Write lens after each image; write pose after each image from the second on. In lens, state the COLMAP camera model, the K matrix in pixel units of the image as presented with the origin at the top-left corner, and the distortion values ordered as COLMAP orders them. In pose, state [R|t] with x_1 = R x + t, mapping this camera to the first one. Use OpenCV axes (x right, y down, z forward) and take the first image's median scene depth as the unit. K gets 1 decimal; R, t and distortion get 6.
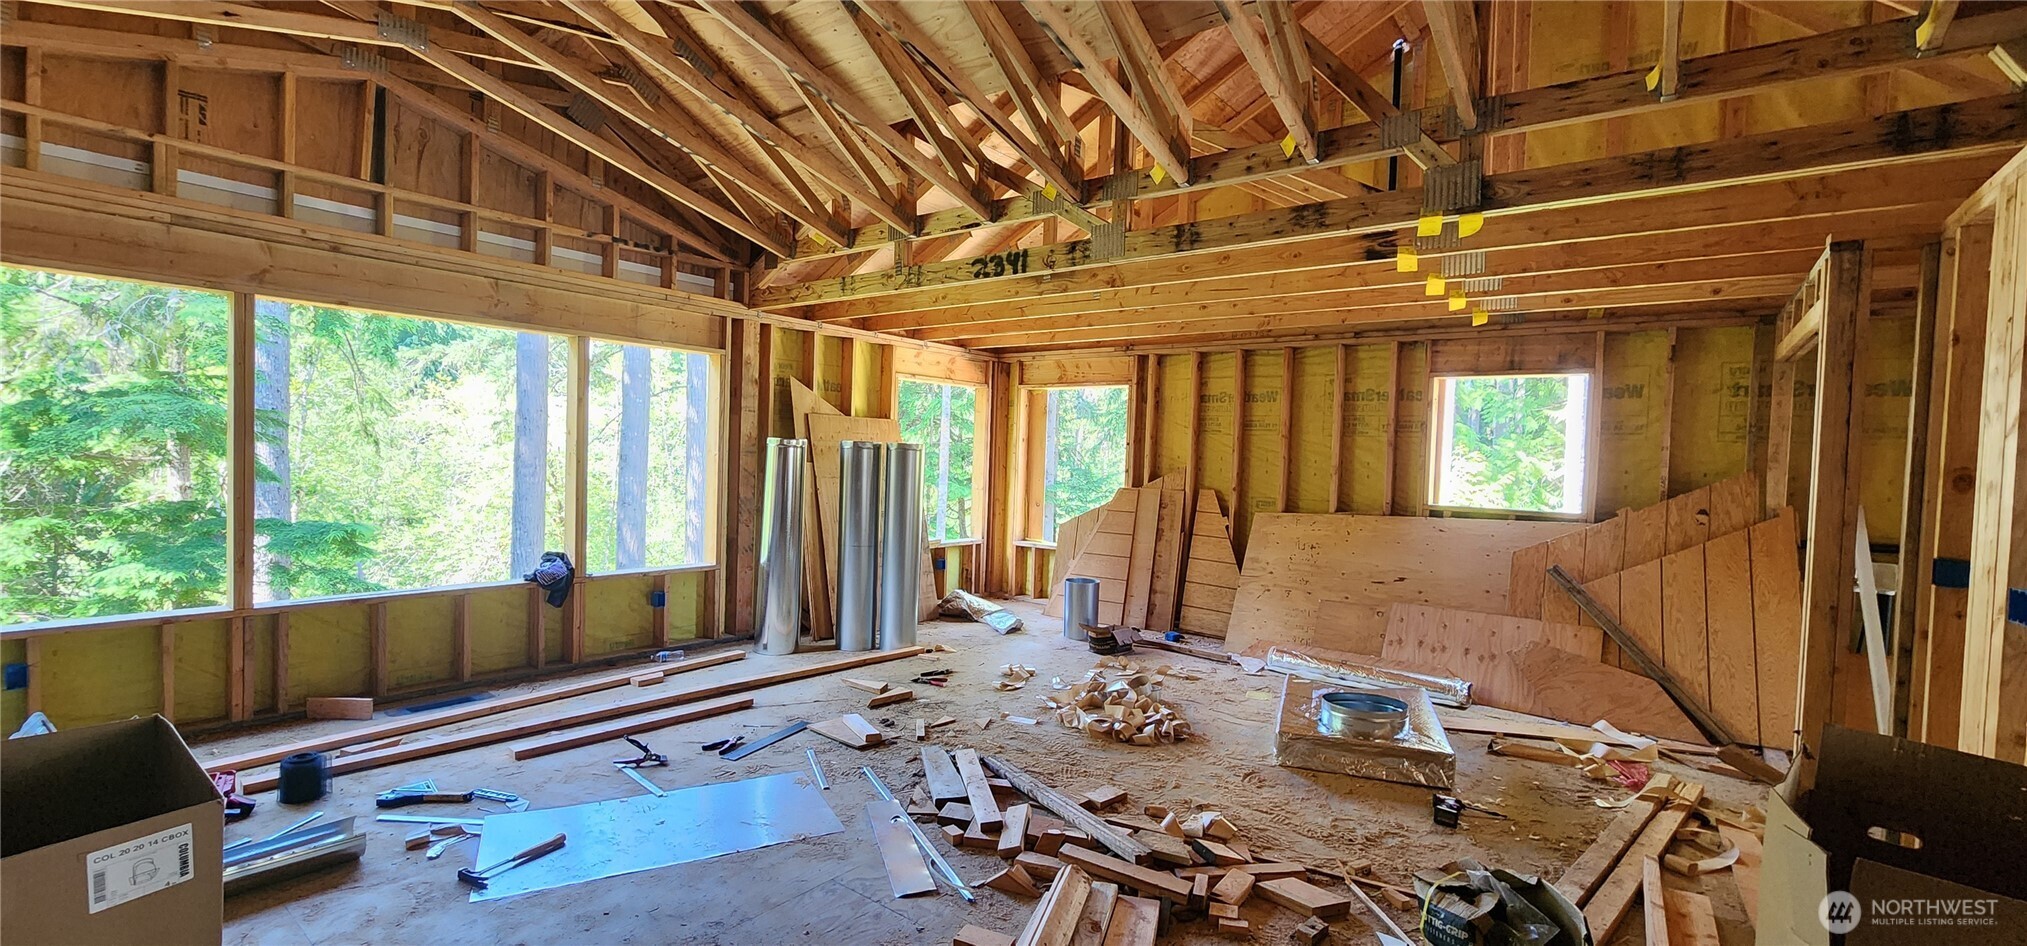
lens RADIAL K [[846.8, 0, 1013.5], [0, 846.8, 473.0], [0, 0, 1]] dist [-0.000860, -0.000048]
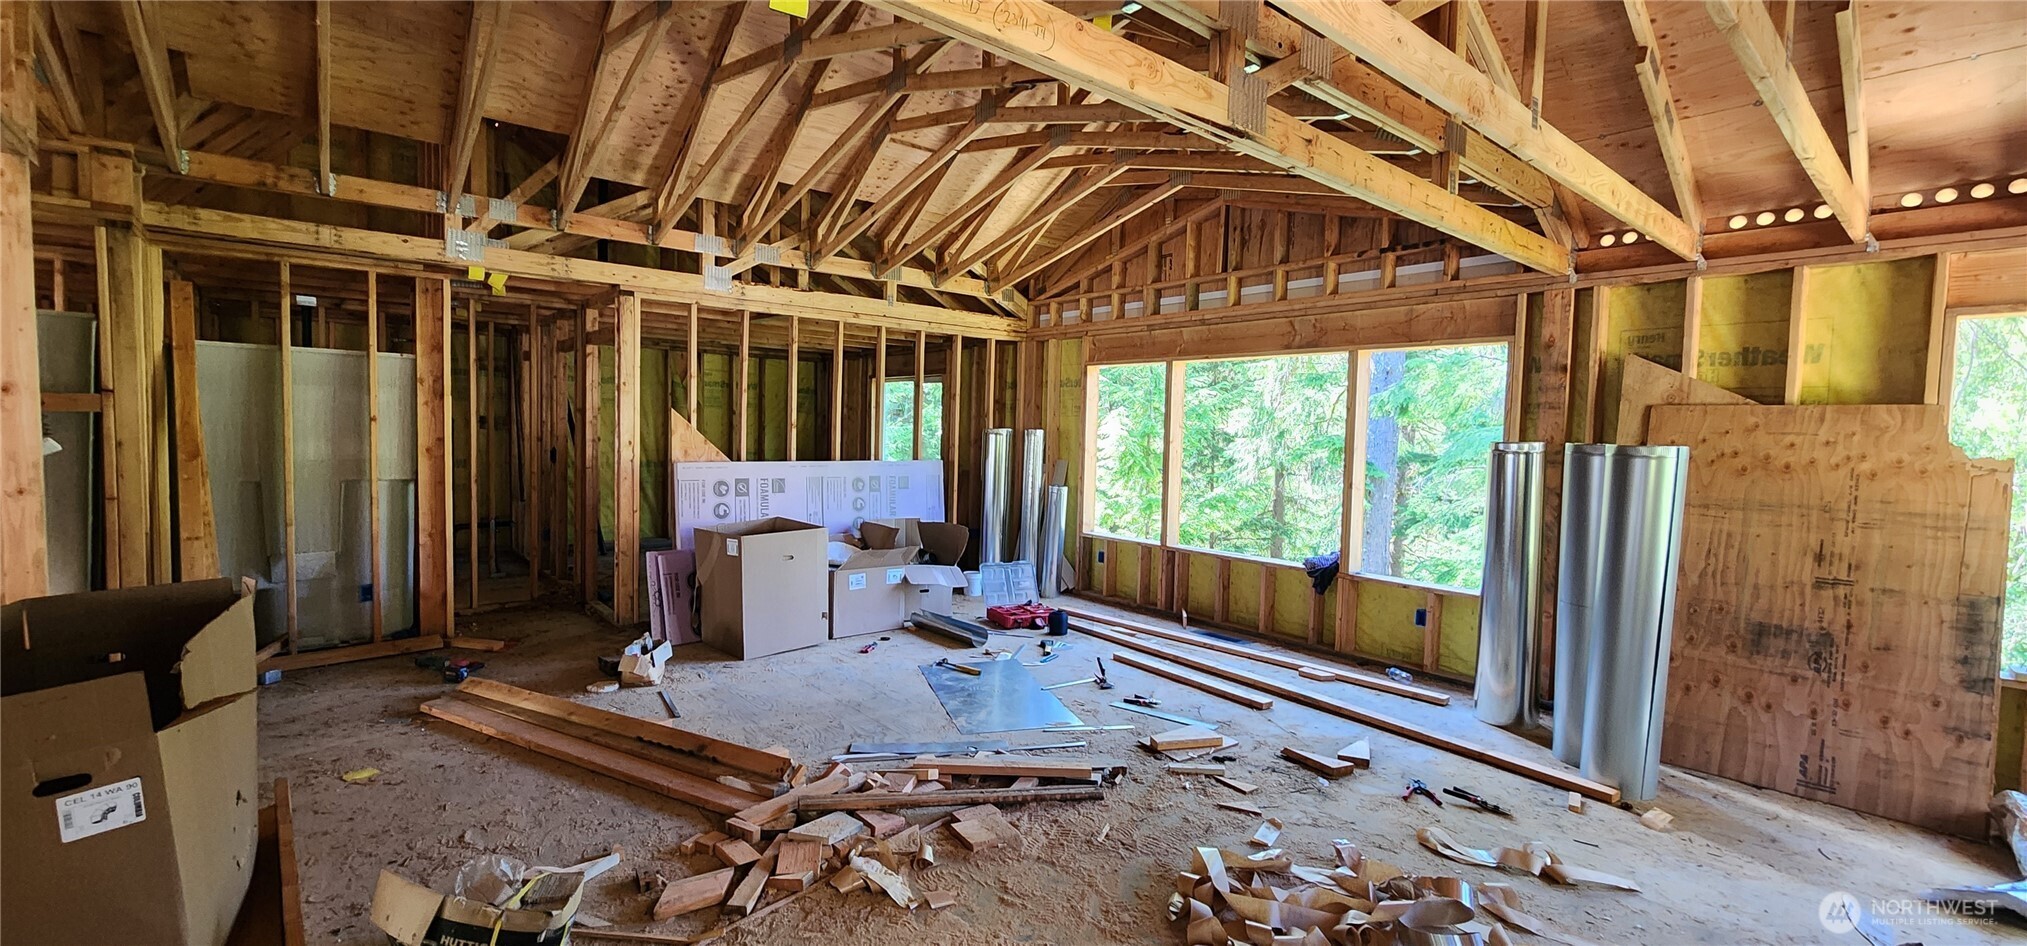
lens RADIAL K [[846.8, 0, 1013.5], [0, 846.8, 473.0], [0, 0, 1]] dist [-0.000860, -0.000048]
pose [[-0.212626, 0.014712, -0.977023, 0.715068], [-0.058928, 0.997874, 0.027850, -0.011411], [0.975355, 0.063495, -0.211307, 0.912291]]
